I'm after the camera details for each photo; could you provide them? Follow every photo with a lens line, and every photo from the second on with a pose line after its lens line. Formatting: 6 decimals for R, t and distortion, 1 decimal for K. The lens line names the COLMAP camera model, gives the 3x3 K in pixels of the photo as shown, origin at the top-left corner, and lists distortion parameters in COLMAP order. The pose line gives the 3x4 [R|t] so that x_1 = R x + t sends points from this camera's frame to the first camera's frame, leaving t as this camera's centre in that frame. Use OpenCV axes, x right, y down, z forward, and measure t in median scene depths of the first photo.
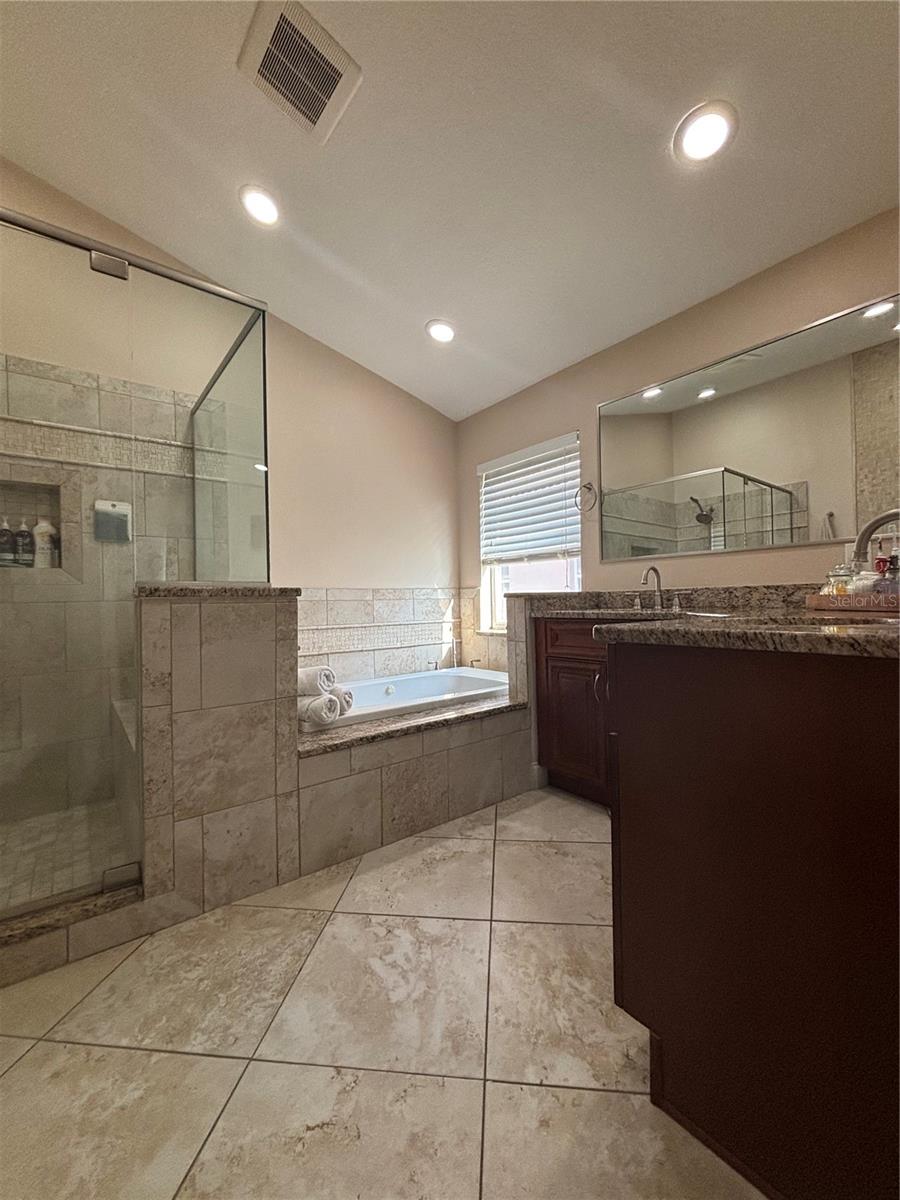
lens RADIAL K [[487.5, 0, 451.0], [0, 487.5, 599.7], [0, 0, 1]] dist [0.000947, 0.001314]
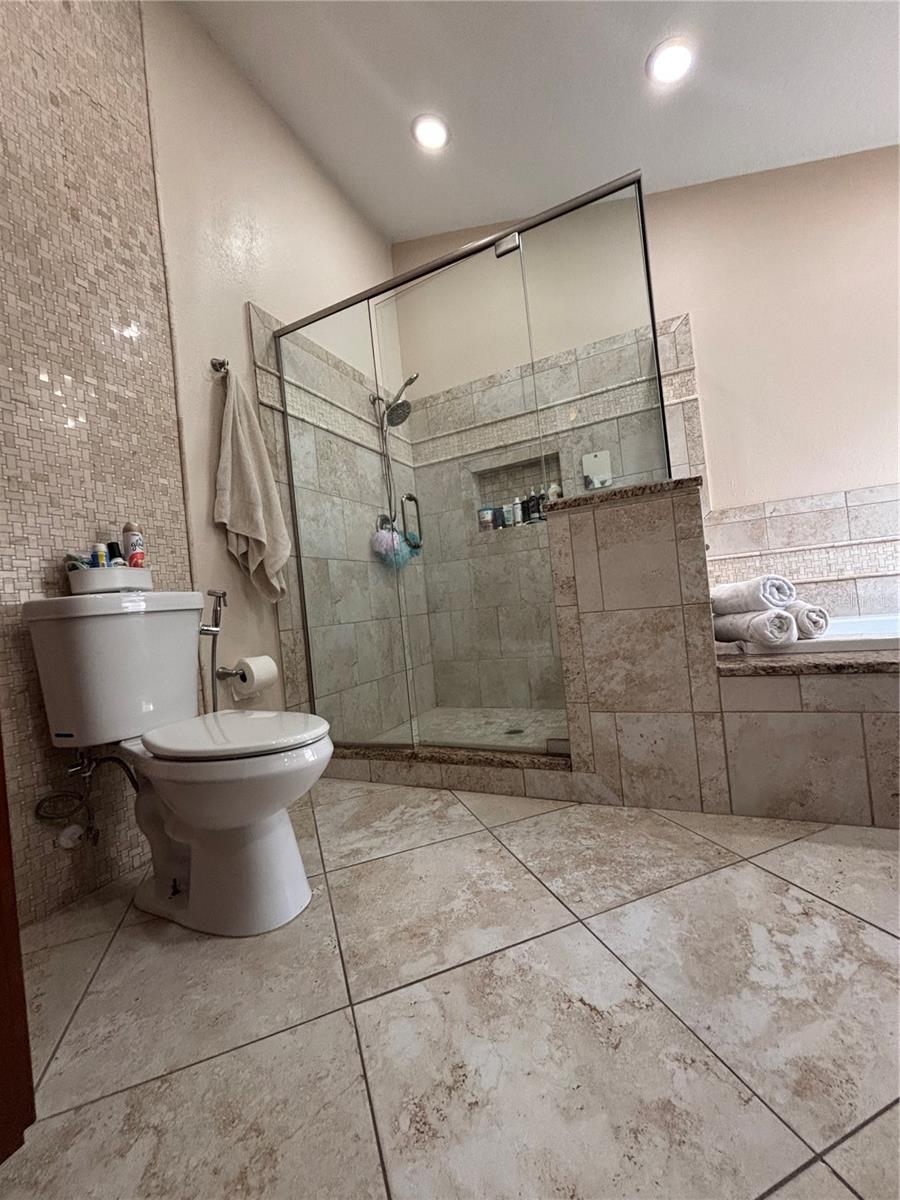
lens RADIAL K [[487.5, 0, 450.5], [0, 487.5, 599.0], [0, 0, 1]] dist [0.000947, 0.001314]
pose [[0.443200, -0.032298, -0.895841, 0.203054], [0.092387, 0.995675, 0.009809, 0.115598], [0.891649, -0.087111, 0.444267, 0.179822]]
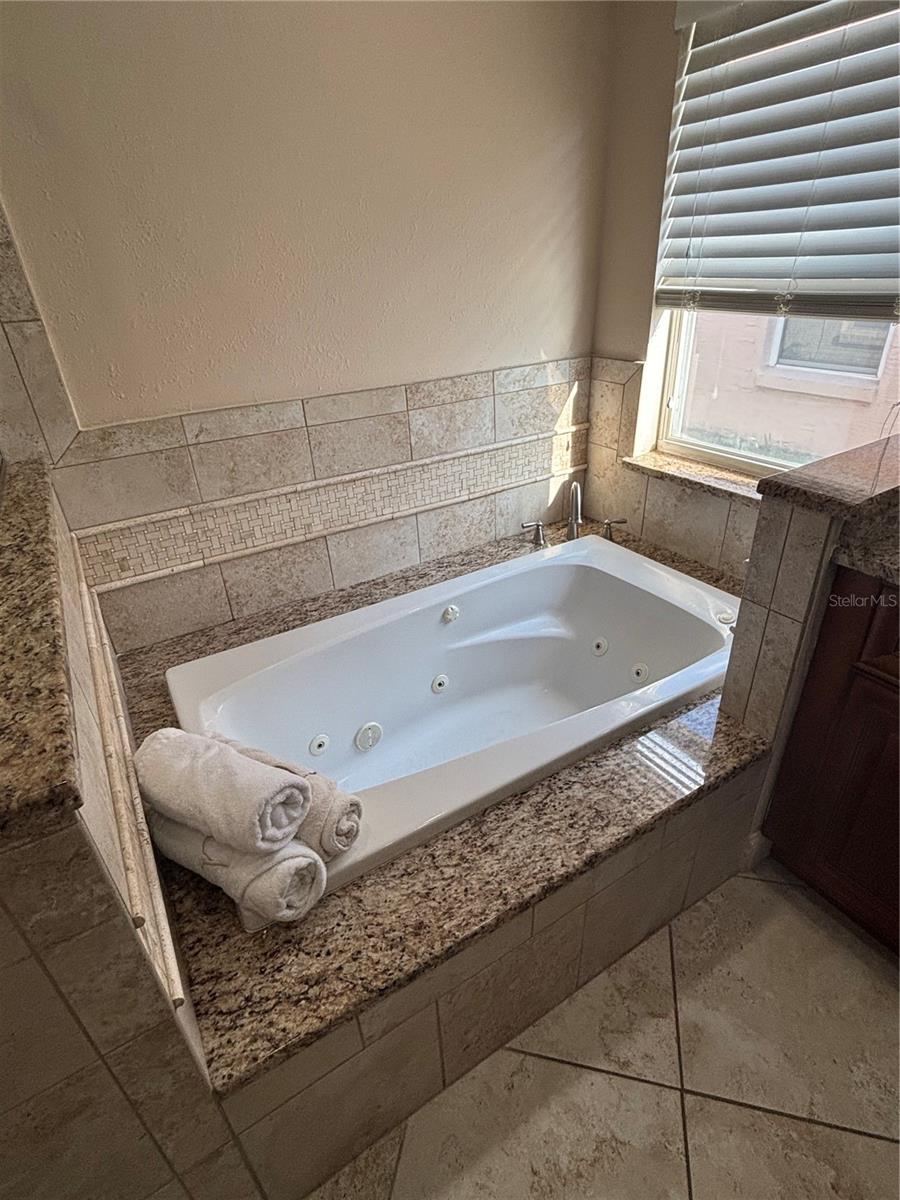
lens RADIAL K [[605.8, 0, 454.0], [0, 605.8, 595.9], [0, 0, 1]] dist [0.003304, -0.001914]
pose [[0.993340, 0.033865, -0.110132, -0.075199], [0.025465, 0.867671, 0.496486, -0.202880], [0.112372, -0.495983, 0.861030, 0.666232]]
